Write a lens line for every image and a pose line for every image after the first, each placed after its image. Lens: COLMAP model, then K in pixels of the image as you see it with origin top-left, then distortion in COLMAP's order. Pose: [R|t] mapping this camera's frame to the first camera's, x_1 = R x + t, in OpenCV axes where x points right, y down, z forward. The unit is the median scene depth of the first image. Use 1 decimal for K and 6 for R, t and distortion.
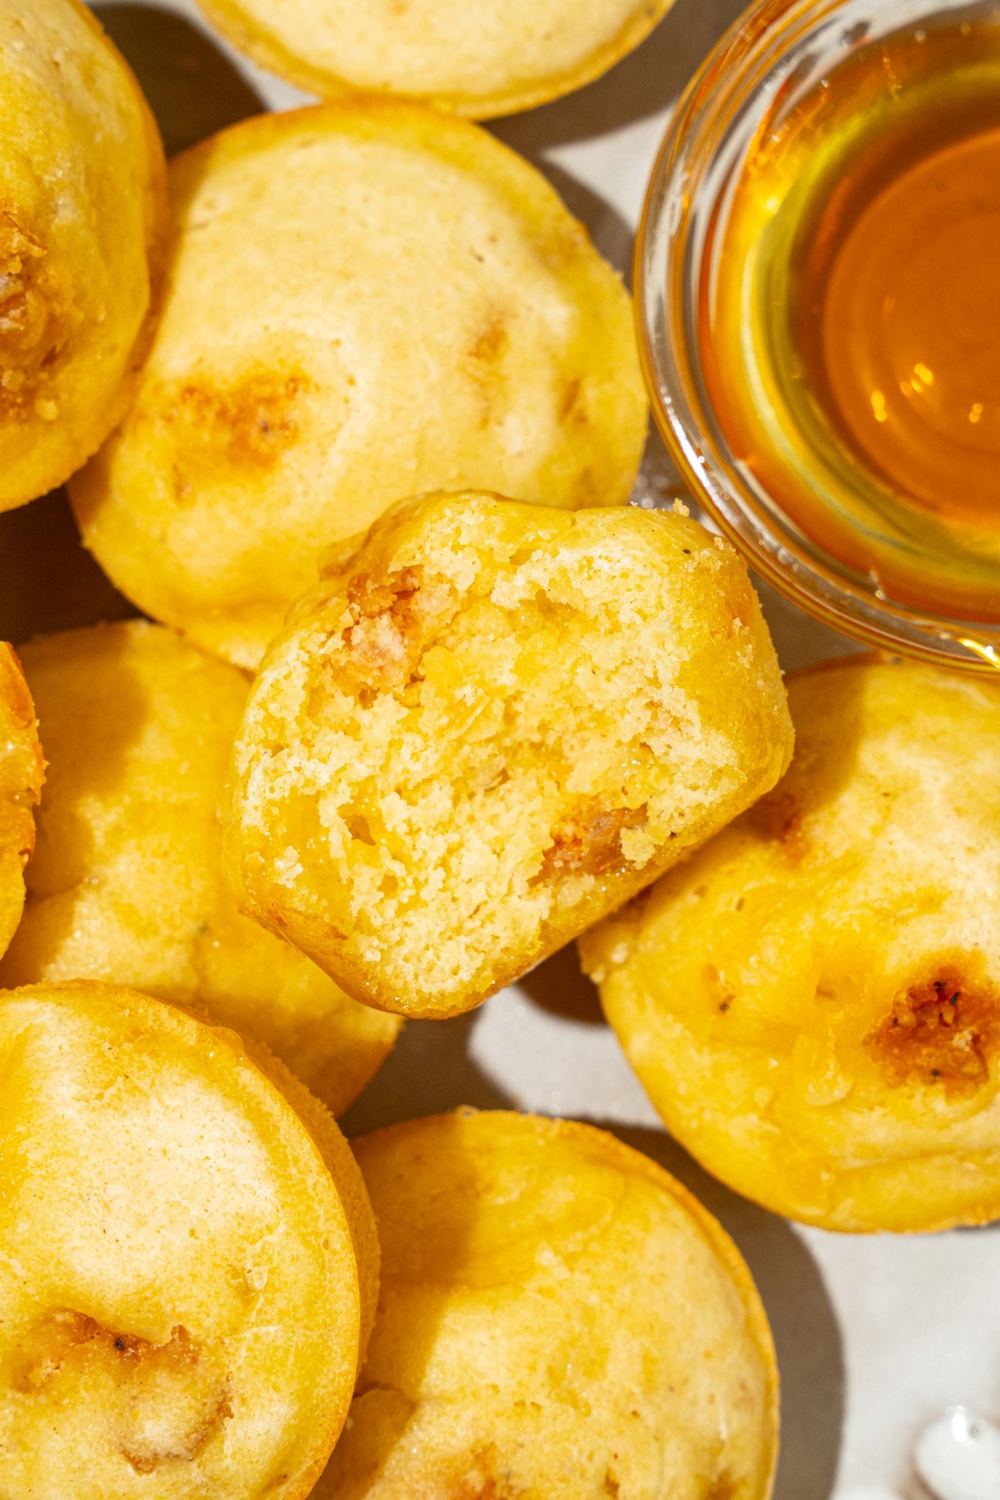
lens RADIAL K [[3963.6, 0, 614.4], [0, 3963.6, 655.1], [0, 0, 1]] dist [0.054272, 0.318480]
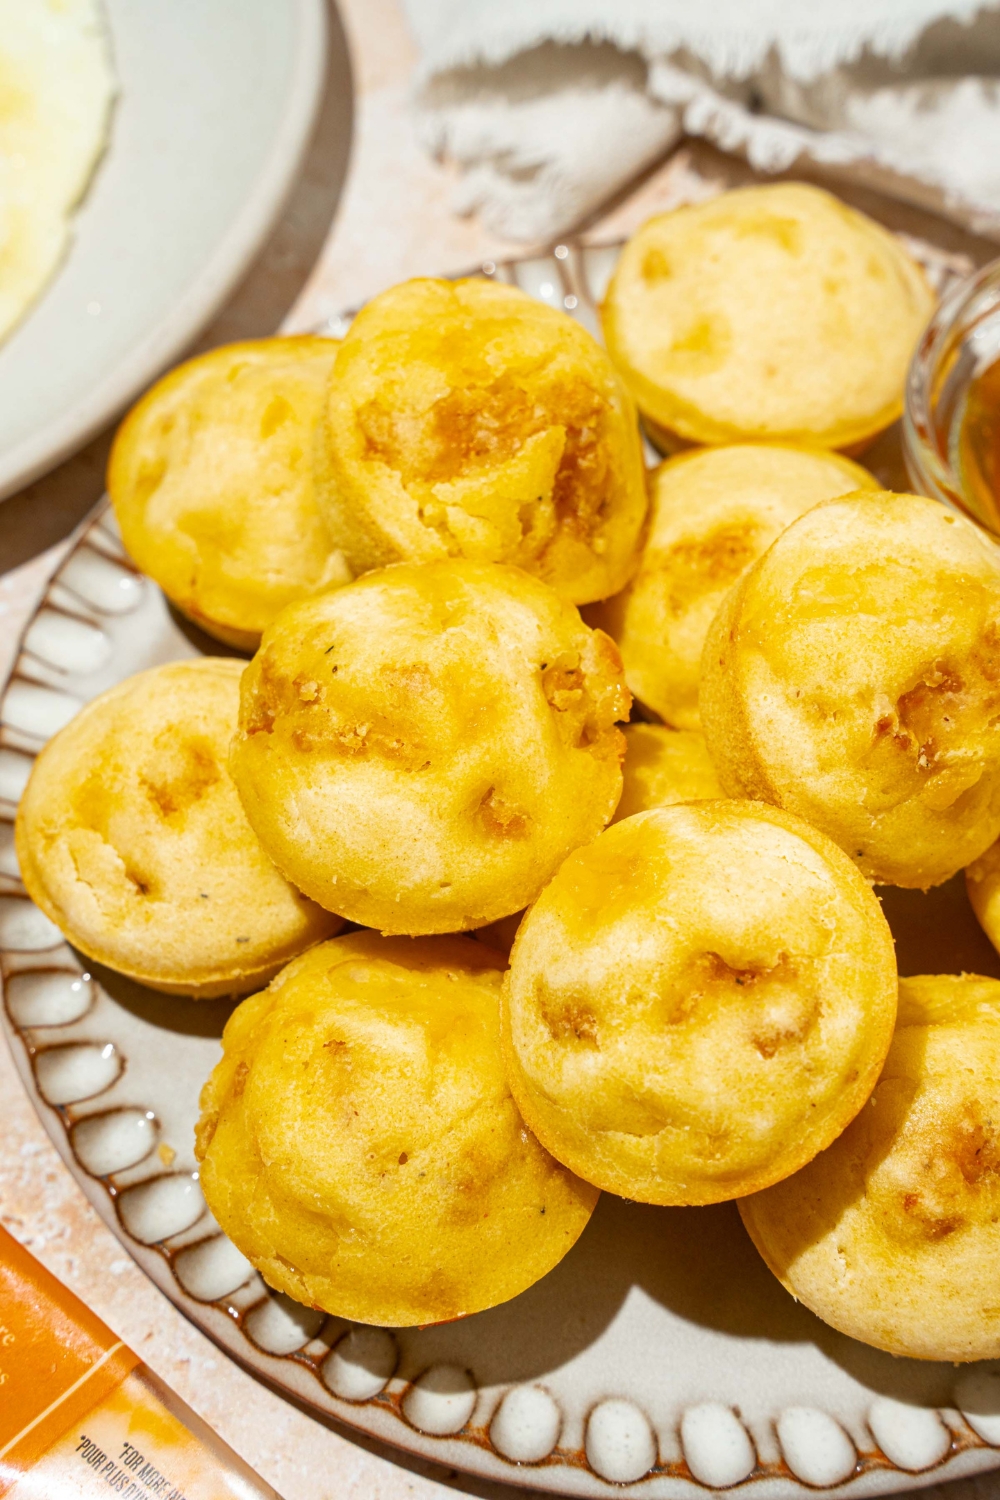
lens RADIAL K [[2858.3, 0, 500.0], [0, 2858.3, 750.0], [0, 0, 1]] dist [0.016490, 1.087845]
pose [[0.997480, -0.050604, 0.049735, -0.245066], [0.067999, 0.881943, -0.466426, 0.550782], [-0.020261, 0.468632, 0.883161, 0.014218]]
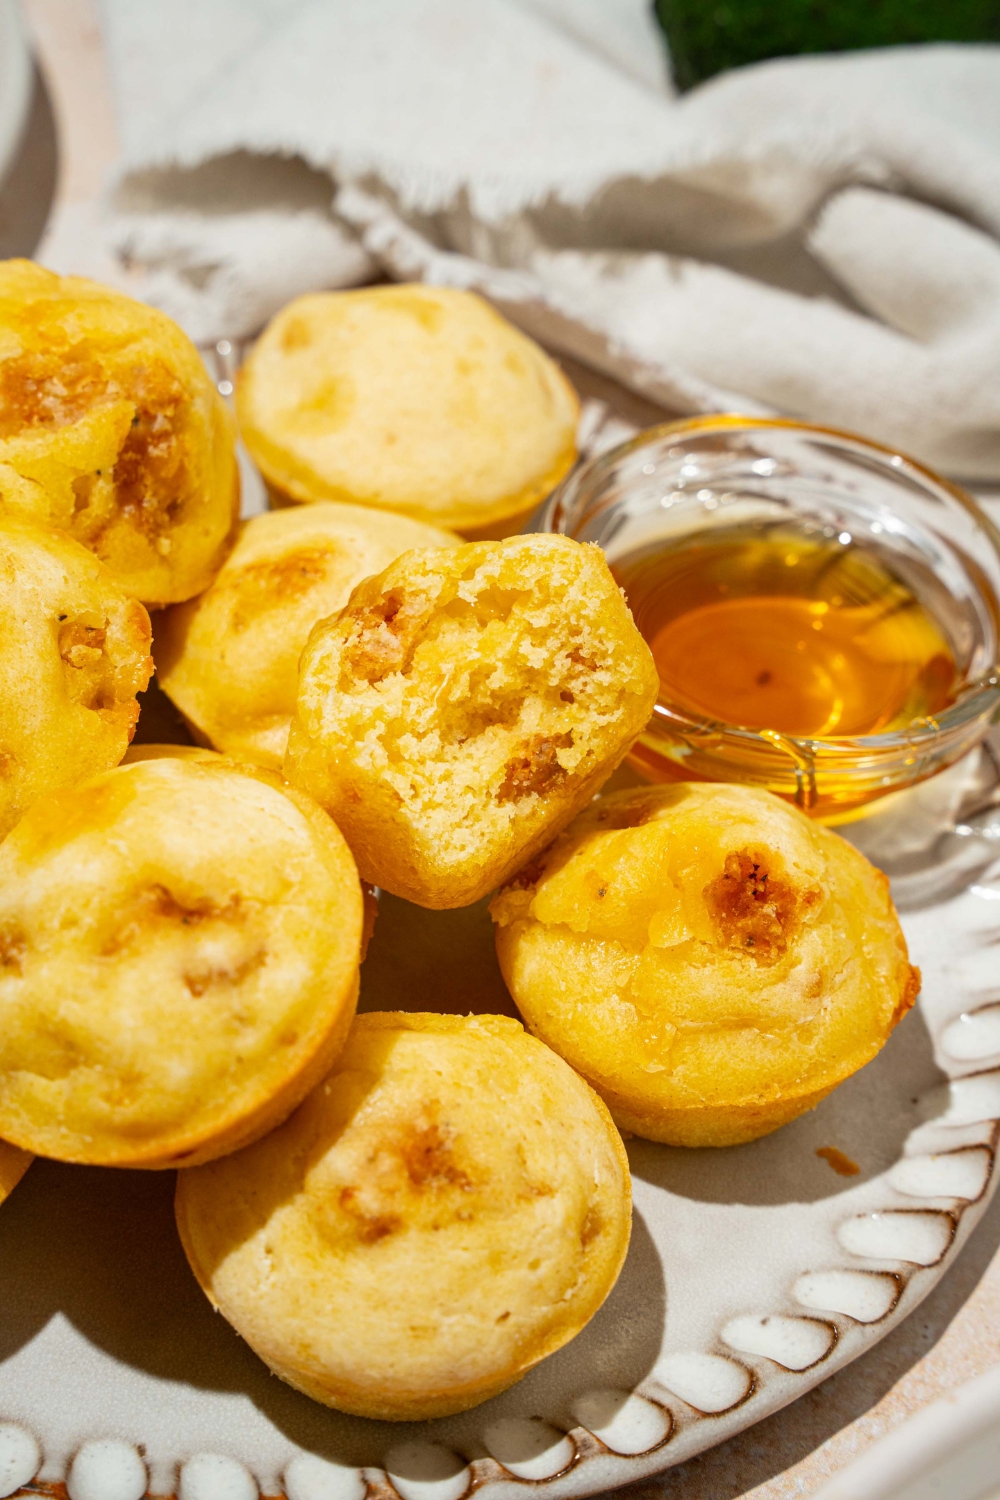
lens RADIAL K [[2858.3, 0, 500.0], [0, 2858.3, 750.0], [0, 0, 1]] dist [0.016490, 1.087845]
pose [[0.992559, 0.091932, 0.079844, -0.094914], [-0.020815, 0.774177, -0.632627, 0.696912], [-0.119972, 0.626258, 0.770330, 0.181609]]
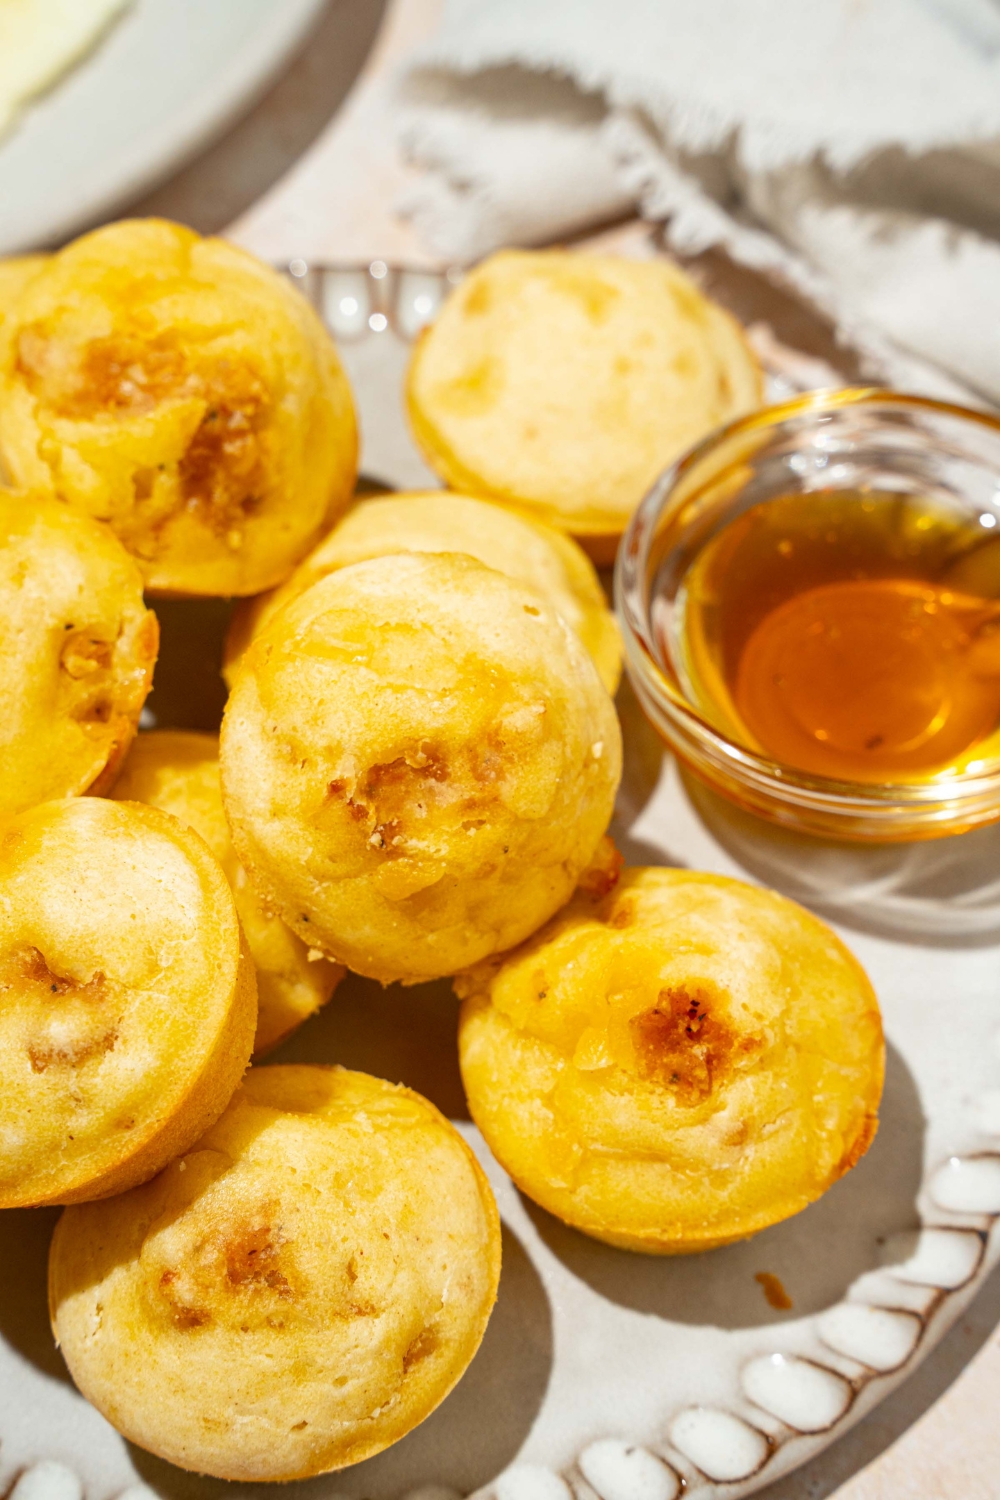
lens RADIAL K [[2858.3, 0, 500.0], [0, 2858.3, 750.0], [0, 0, 1]] dist [0.016490, 1.087845]
pose [[0.952833, 0.259664, -0.157110, 0.148765], [-0.303388, 0.828626, -0.470462, 0.492446], [0.008024, 0.495937, 0.868321, 0.085333]]
